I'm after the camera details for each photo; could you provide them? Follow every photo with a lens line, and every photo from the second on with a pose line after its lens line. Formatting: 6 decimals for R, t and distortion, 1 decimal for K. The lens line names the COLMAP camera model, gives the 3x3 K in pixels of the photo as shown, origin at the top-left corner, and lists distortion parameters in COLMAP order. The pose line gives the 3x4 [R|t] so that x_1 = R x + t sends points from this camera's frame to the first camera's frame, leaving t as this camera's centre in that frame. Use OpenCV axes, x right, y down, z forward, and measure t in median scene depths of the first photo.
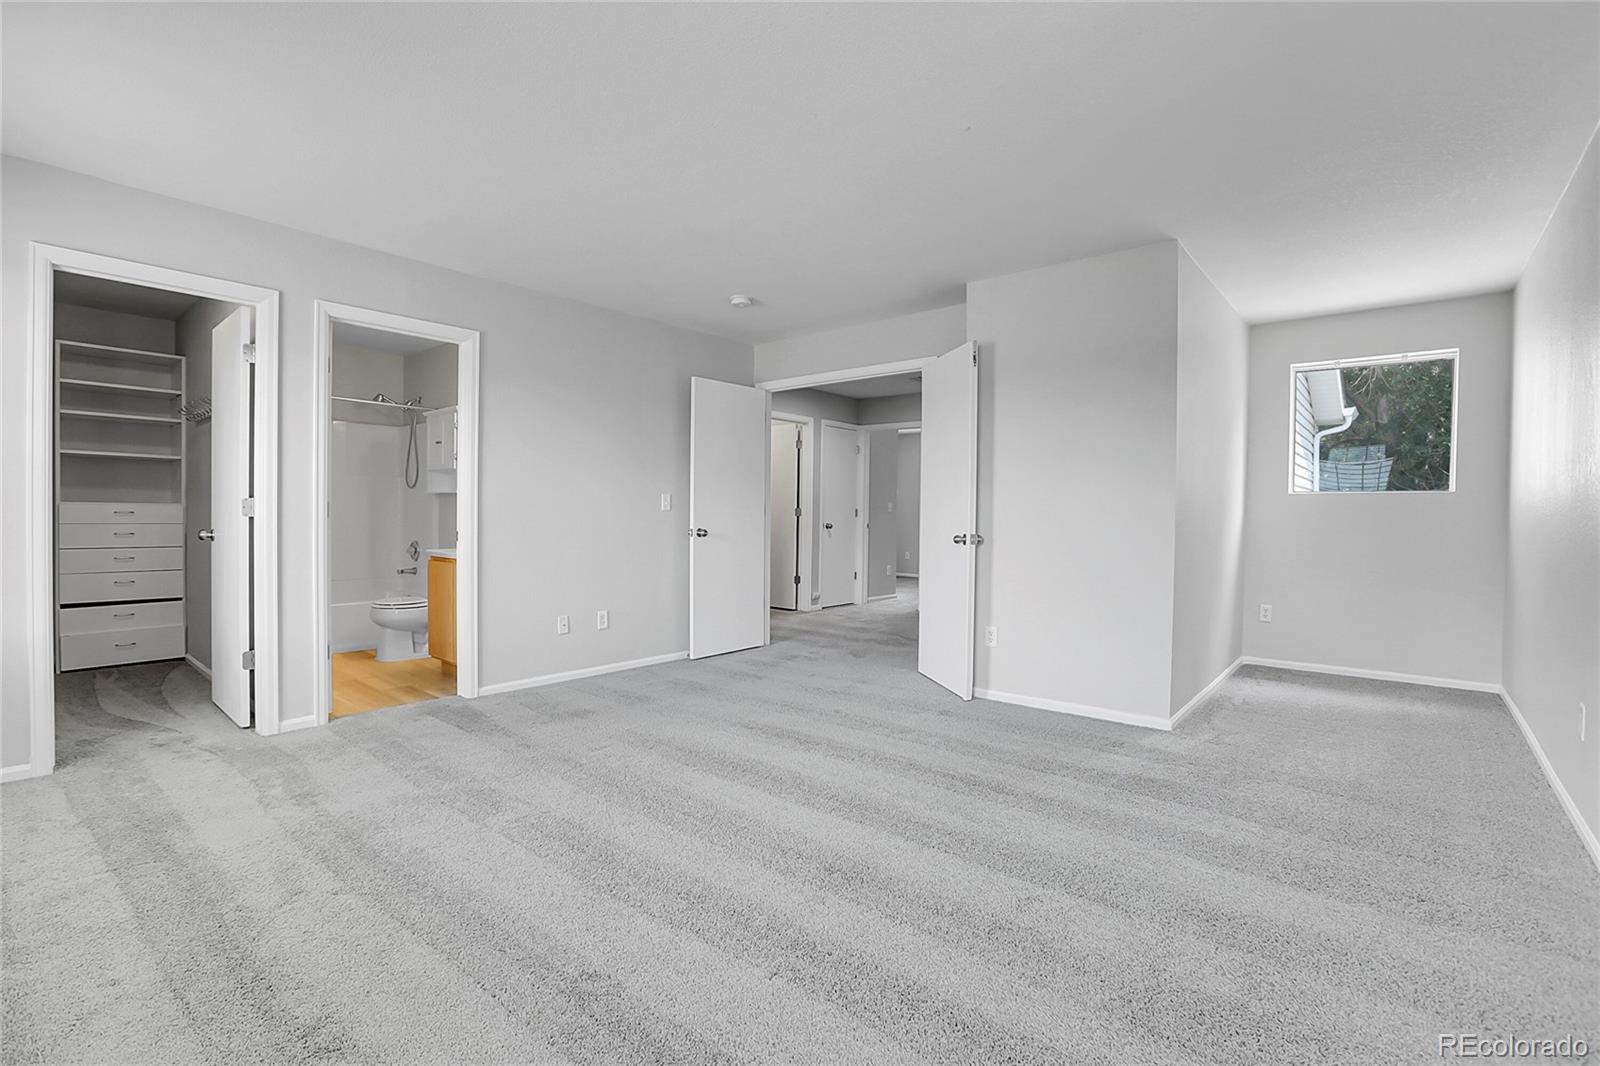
lens RADIAL K [[744.4, 0, 797.8], [0, 744.4, 528.9], [0, 0, 1]] dist [-0.055065, 0.023430]
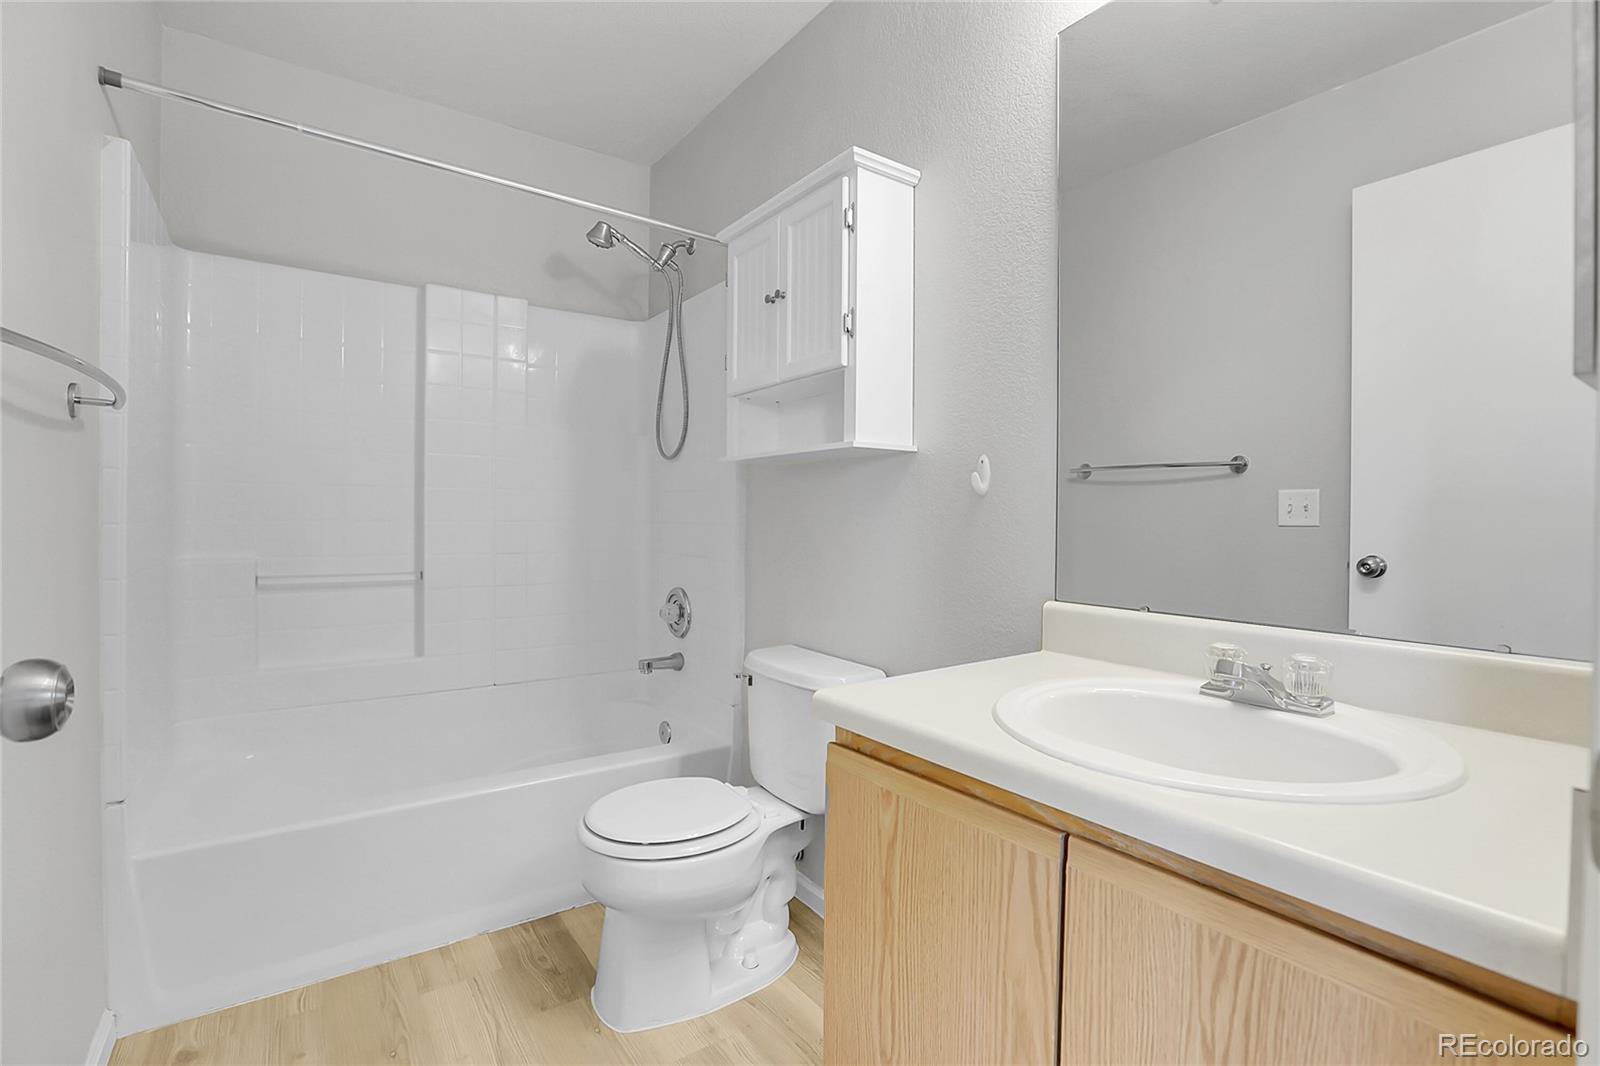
lens RADIAL K [[744.4, 0, 797.8], [0, 744.4, 528.9], [0, 0, 1]] dist [-0.055065, 0.023430]
pose [[0.971353, 0.001825, -0.237635, -0.360877], [-0.002585, 0.999993, -0.002884, -0.015013], [0.237628, 0.003415, 0.971350, 0.618907]]
